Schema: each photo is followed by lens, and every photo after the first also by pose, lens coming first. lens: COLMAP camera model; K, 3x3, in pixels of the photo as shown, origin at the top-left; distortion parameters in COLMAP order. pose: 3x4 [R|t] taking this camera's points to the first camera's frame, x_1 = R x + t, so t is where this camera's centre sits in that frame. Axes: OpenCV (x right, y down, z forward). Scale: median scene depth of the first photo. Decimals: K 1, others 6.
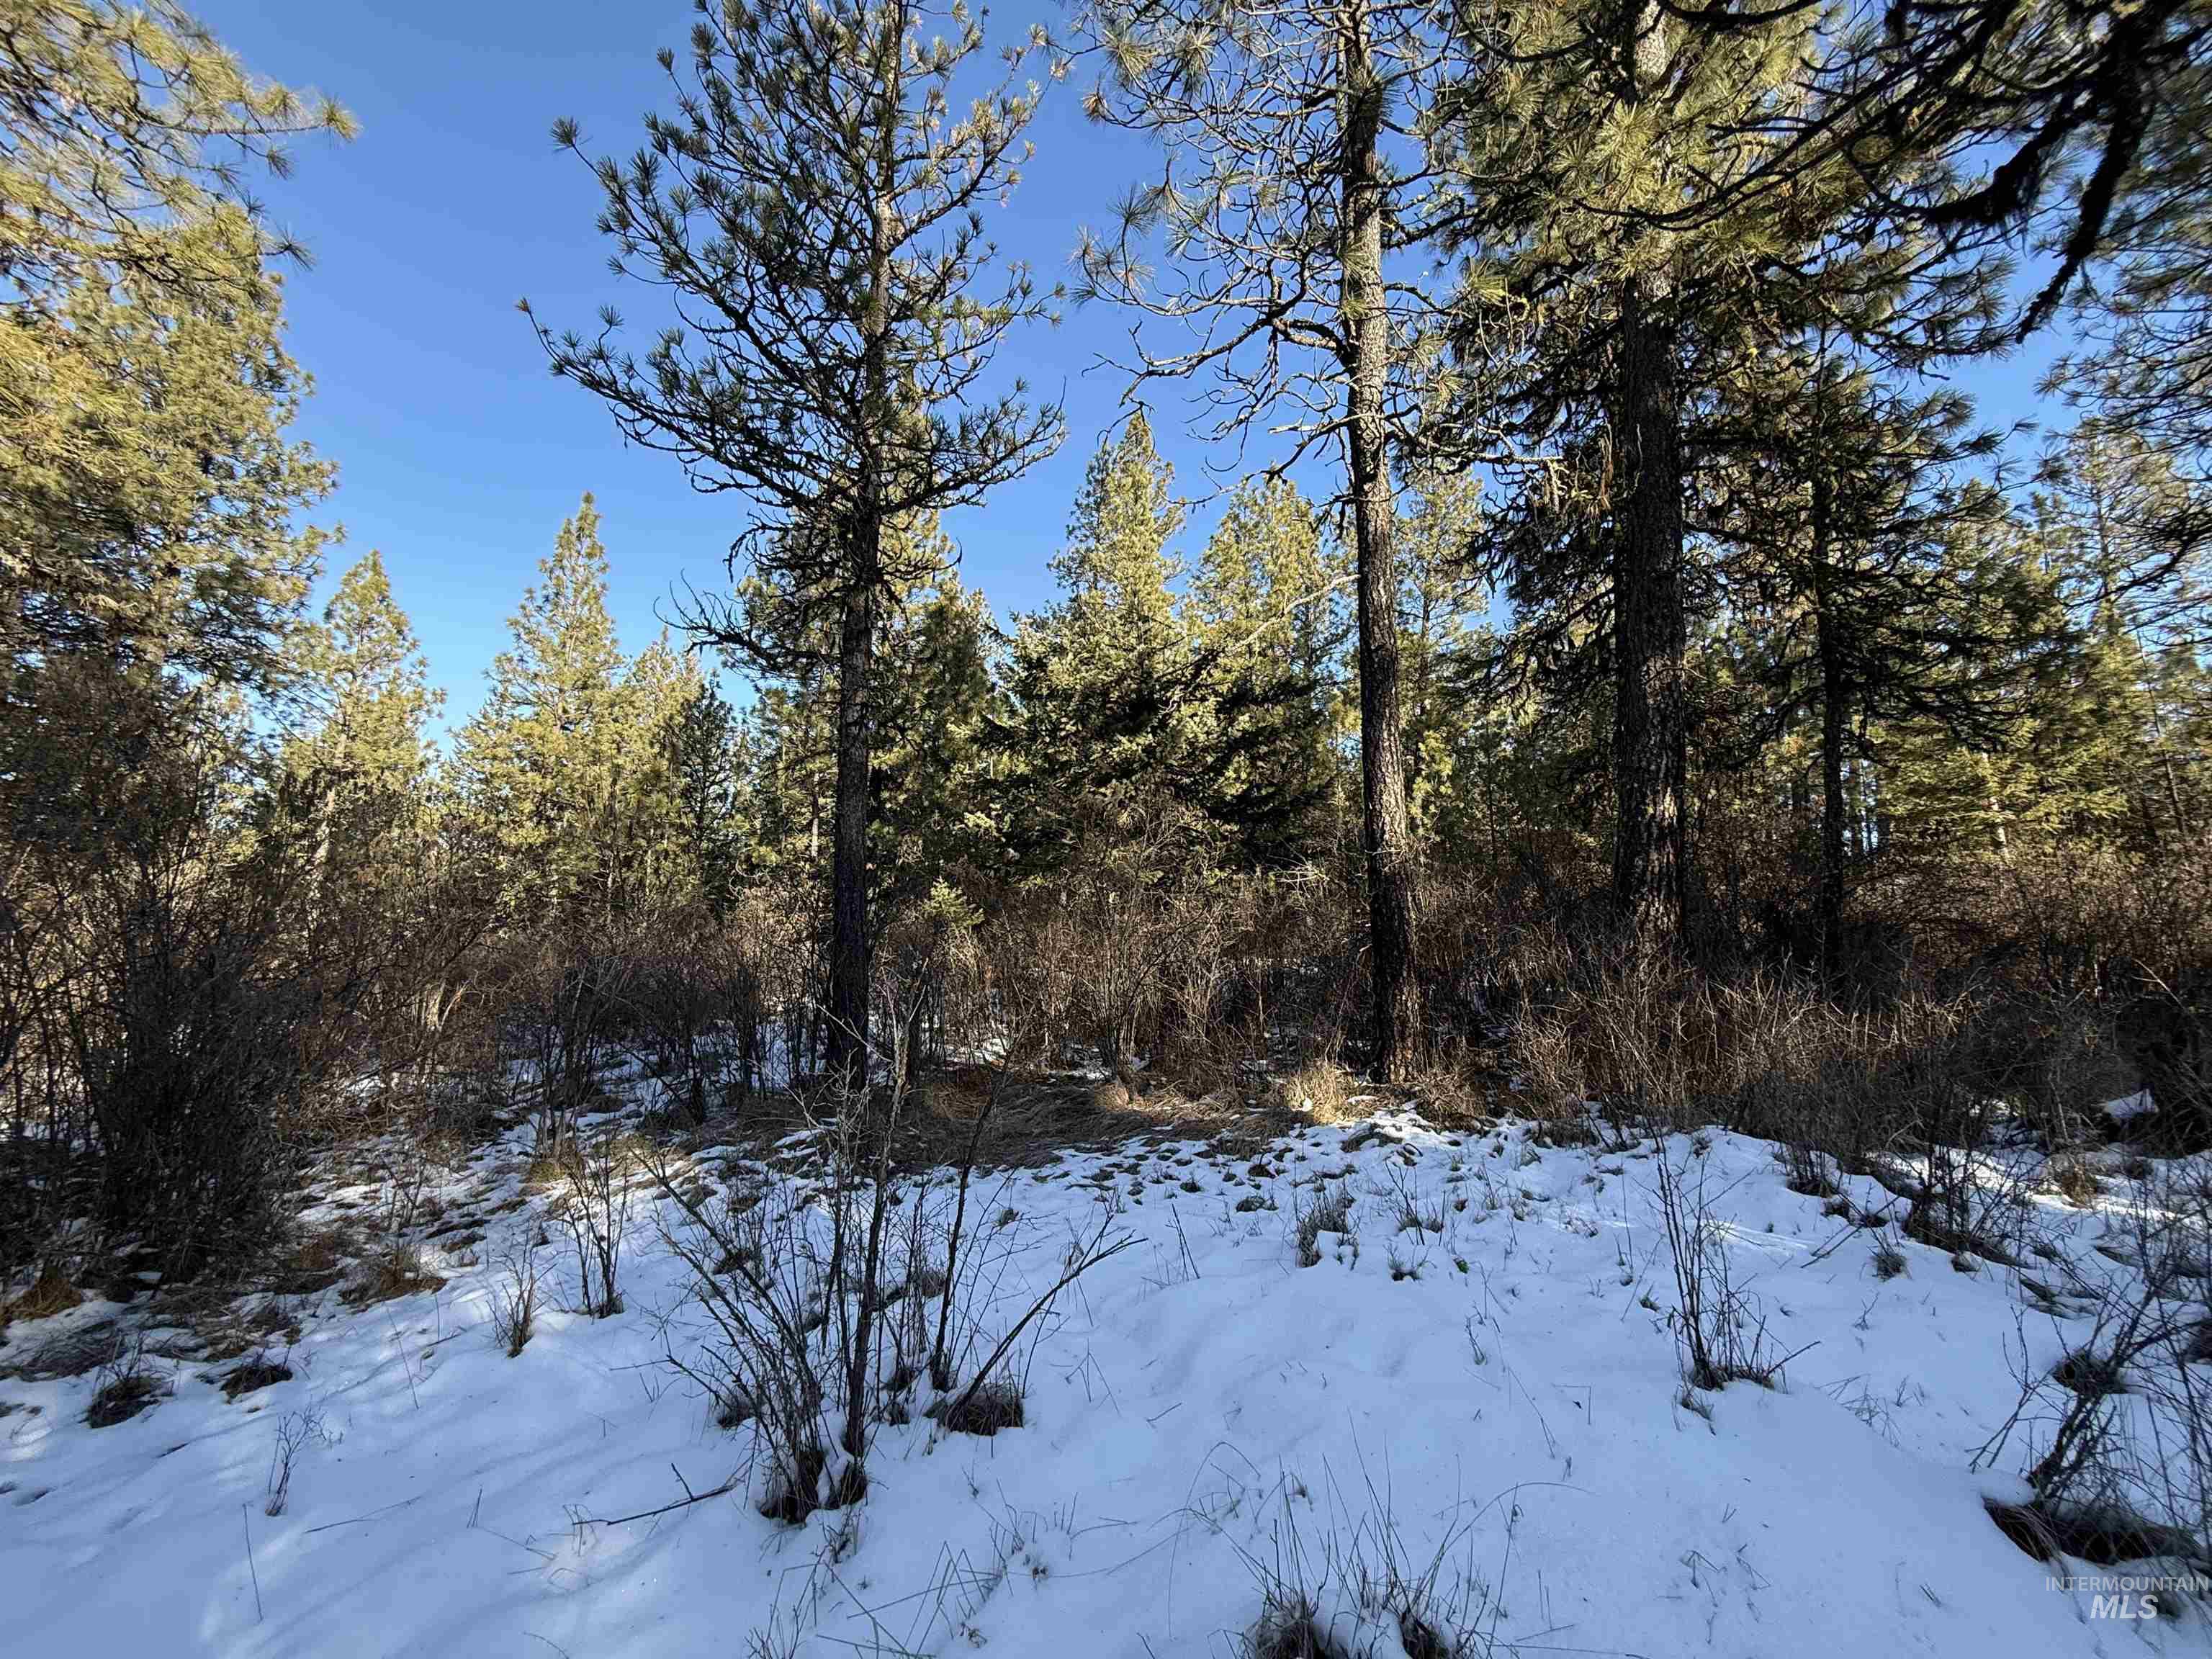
lens RADIAL K [[874.5, 0, 1112.3], [0, 874.5, 829.4], [0, 0, 1]] dist [-0.001780, 0.000236]
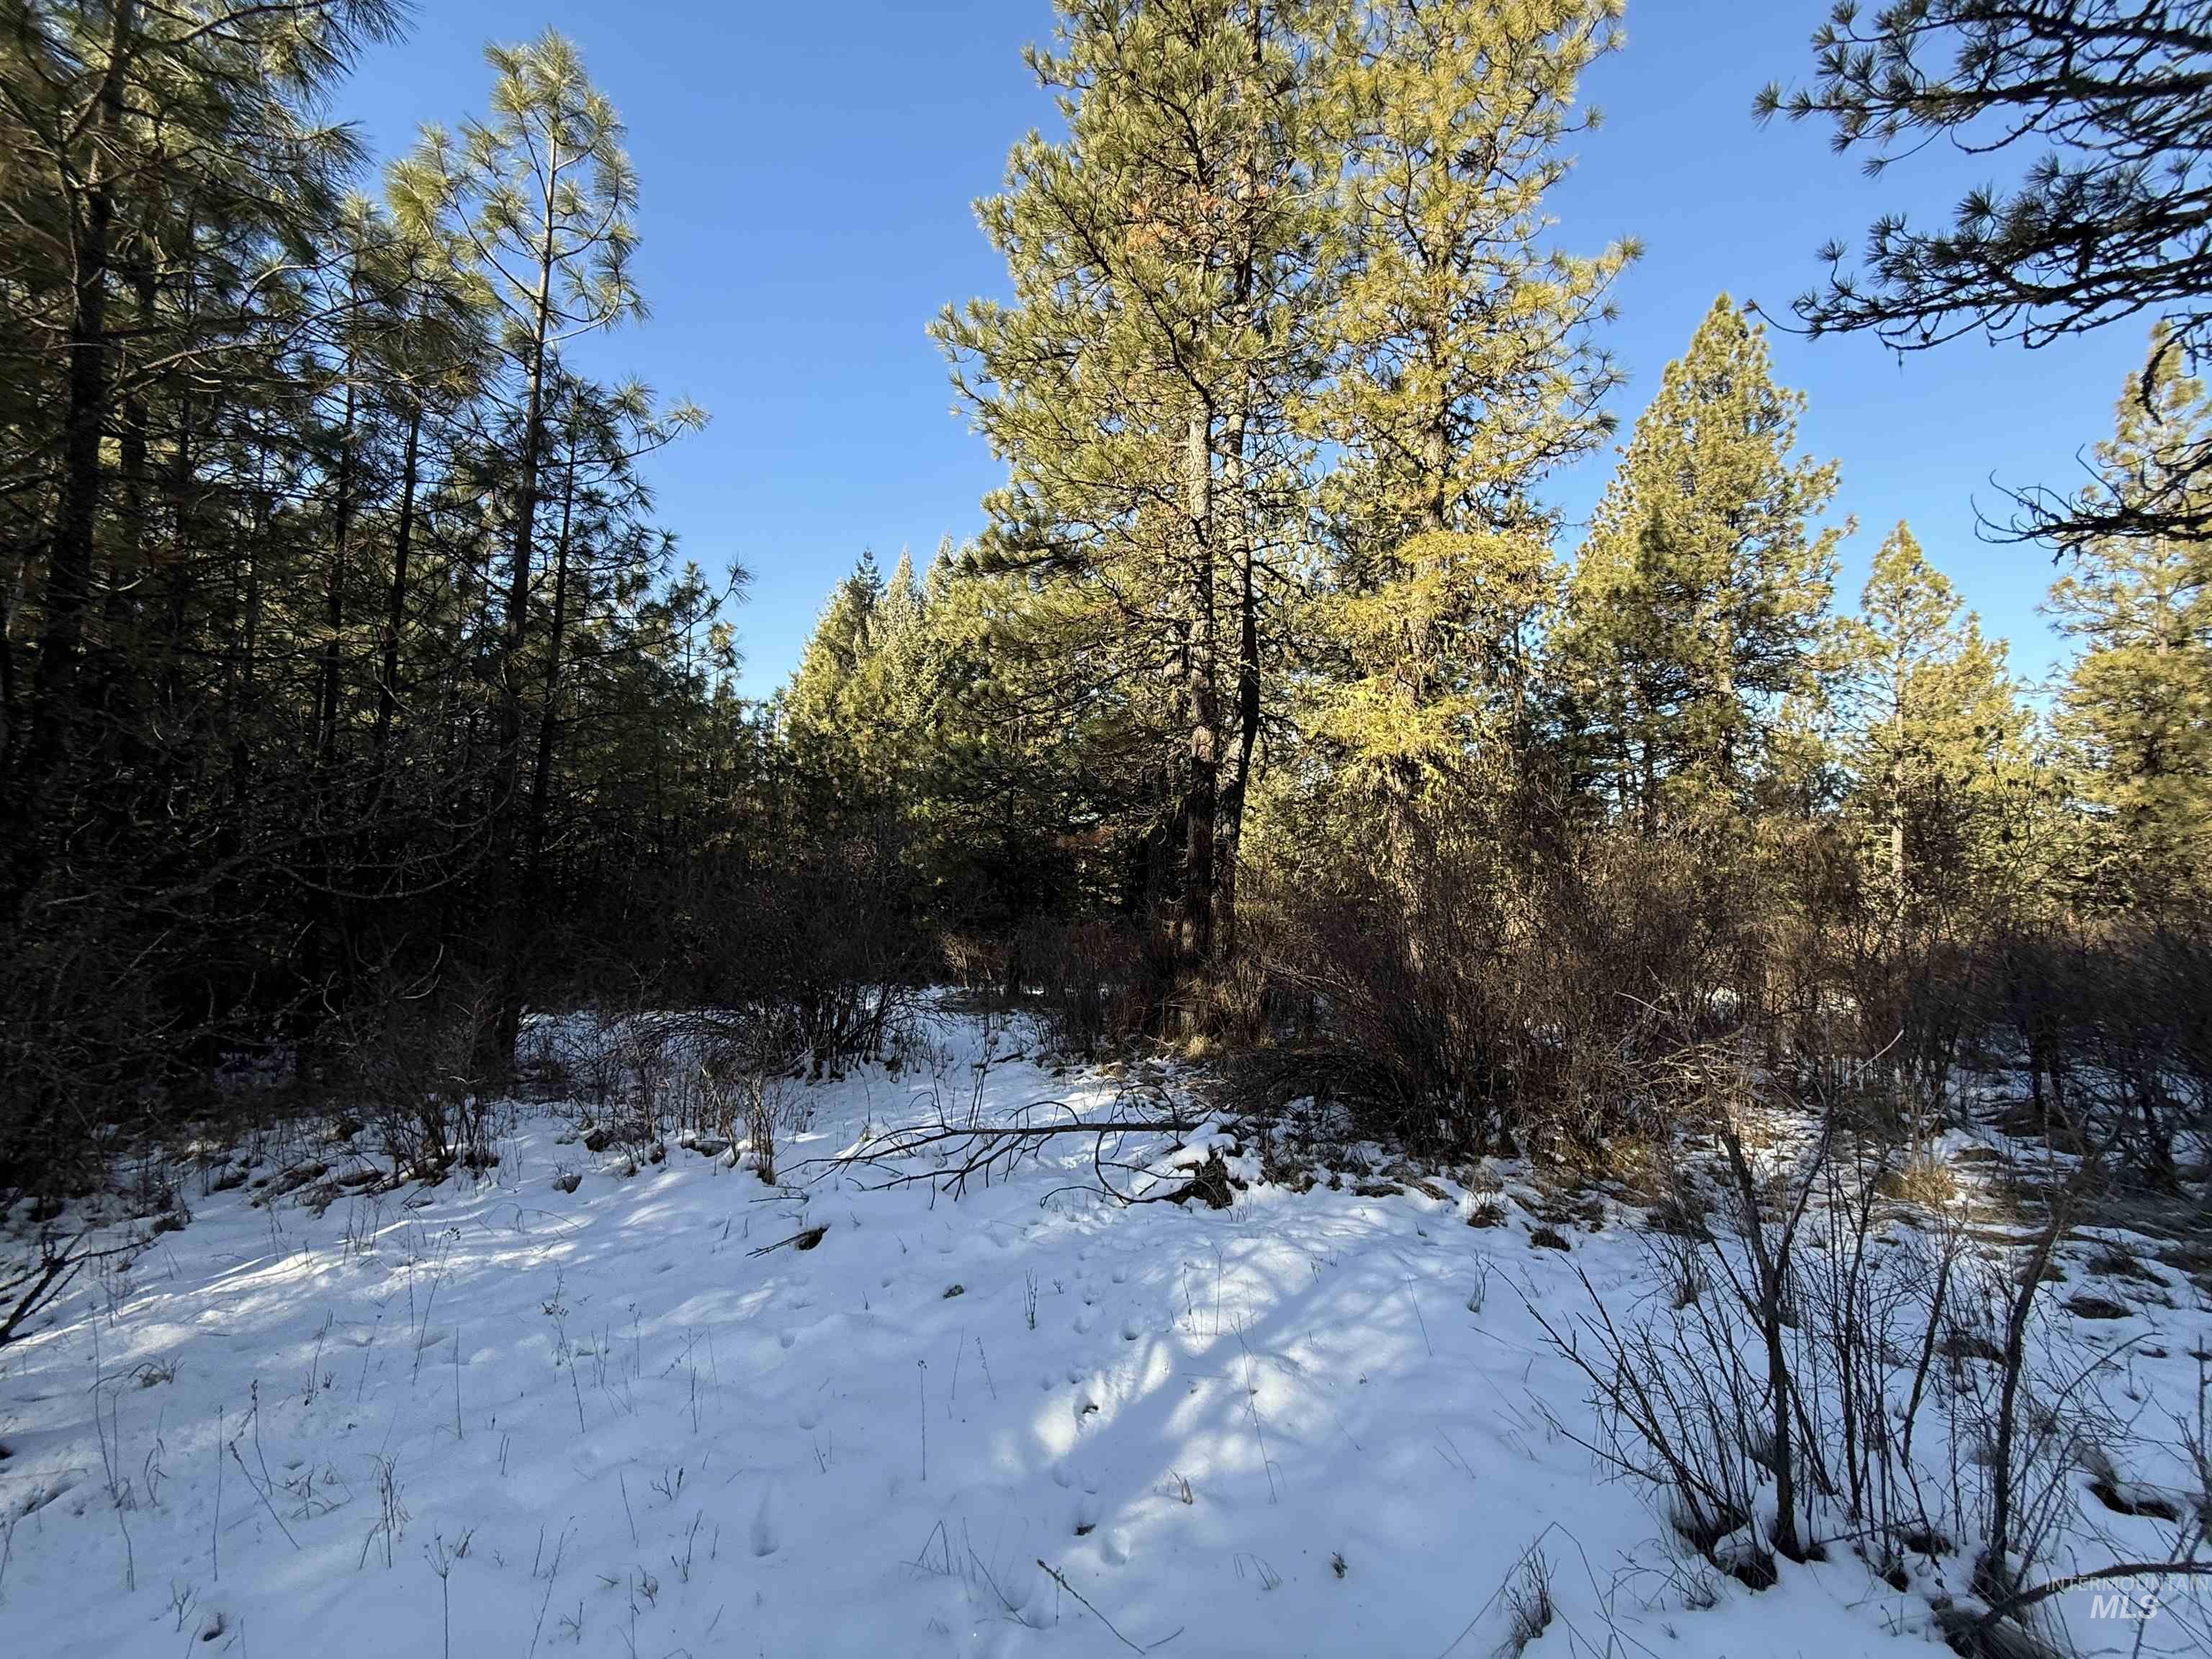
lens RADIAL K [[874.5, 0, 1108.1], [0, 874.5, 830.5], [0, 0, 1]] dist [-0.001780, 0.000236]
pose [[0.059308, -0.077736, -0.995208, 0.180525], [0.105085, 0.991910, -0.071216, -0.003940], [0.992693, -0.100358, 0.066997, 0.102319]]
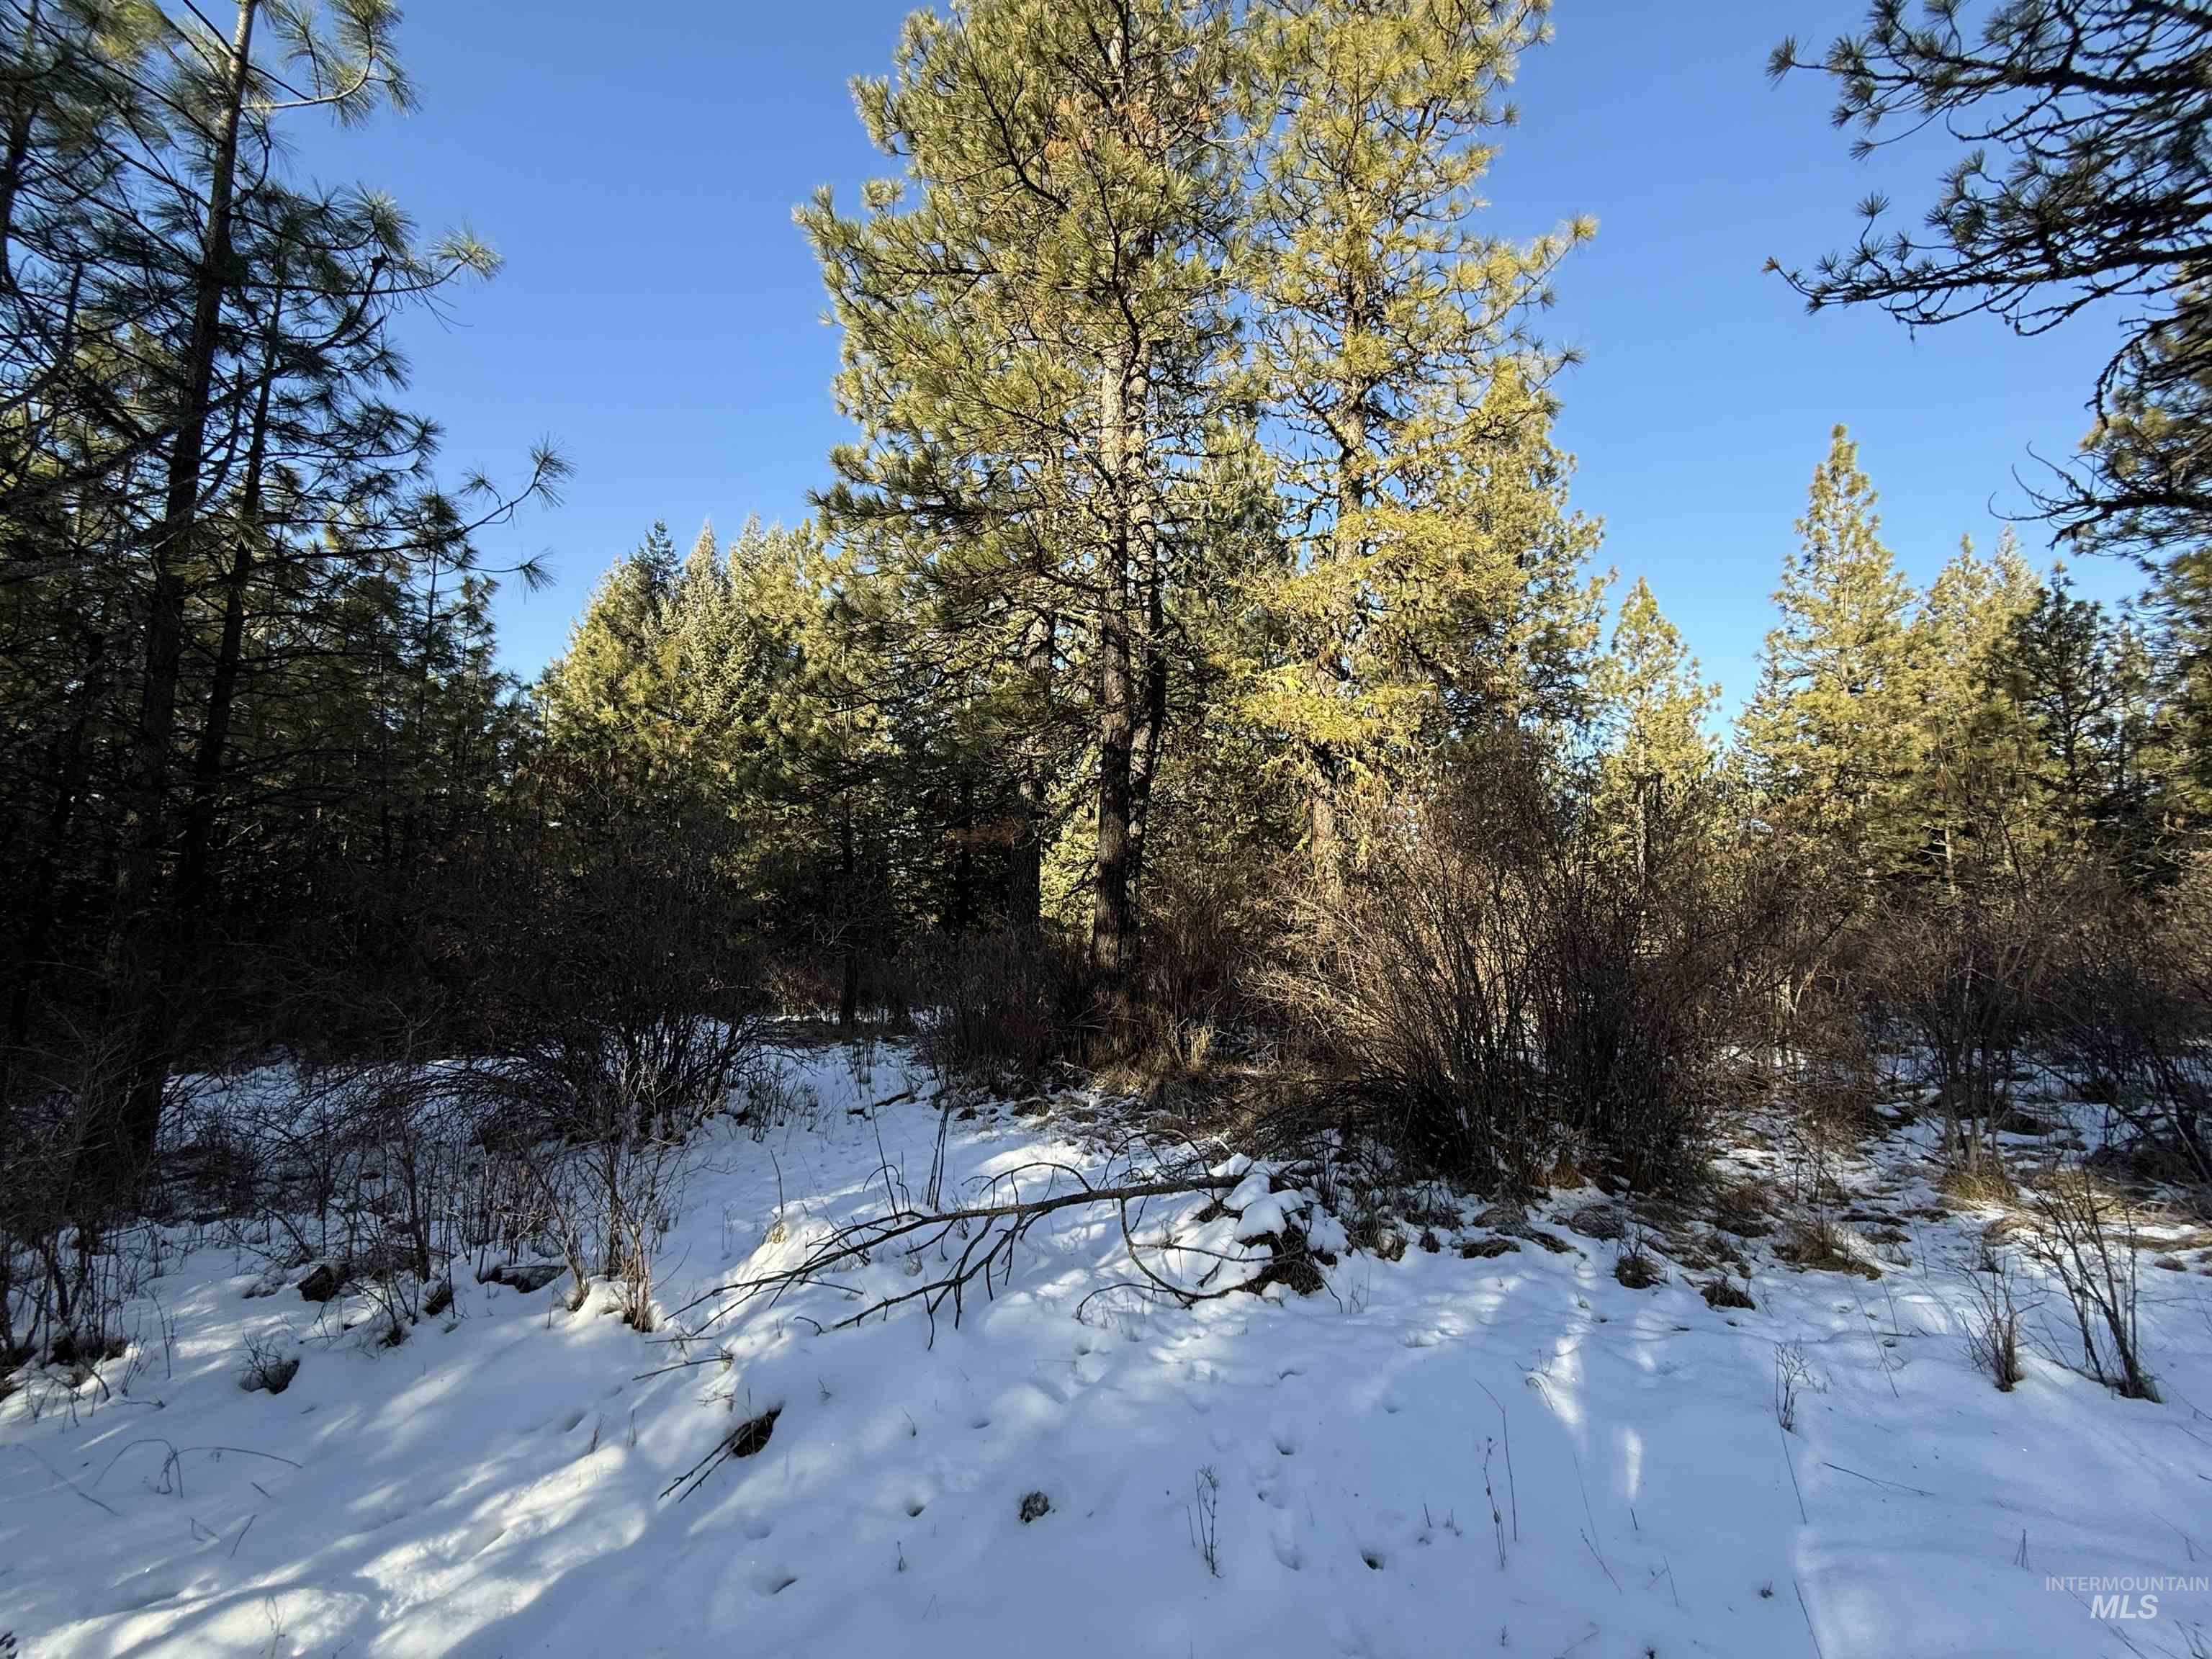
lens RADIAL K [[874.5, 0, 1112.2], [0, 874.5, 828.7], [0, 0, 1]] dist [-0.001780, 0.000236]
pose [[0.289687, -0.099945, -0.951889, -0.021538], [0.114487, 0.991011, -0.069211, 0.000694], [0.950250, -0.088930, 0.298525, -0.025359]]
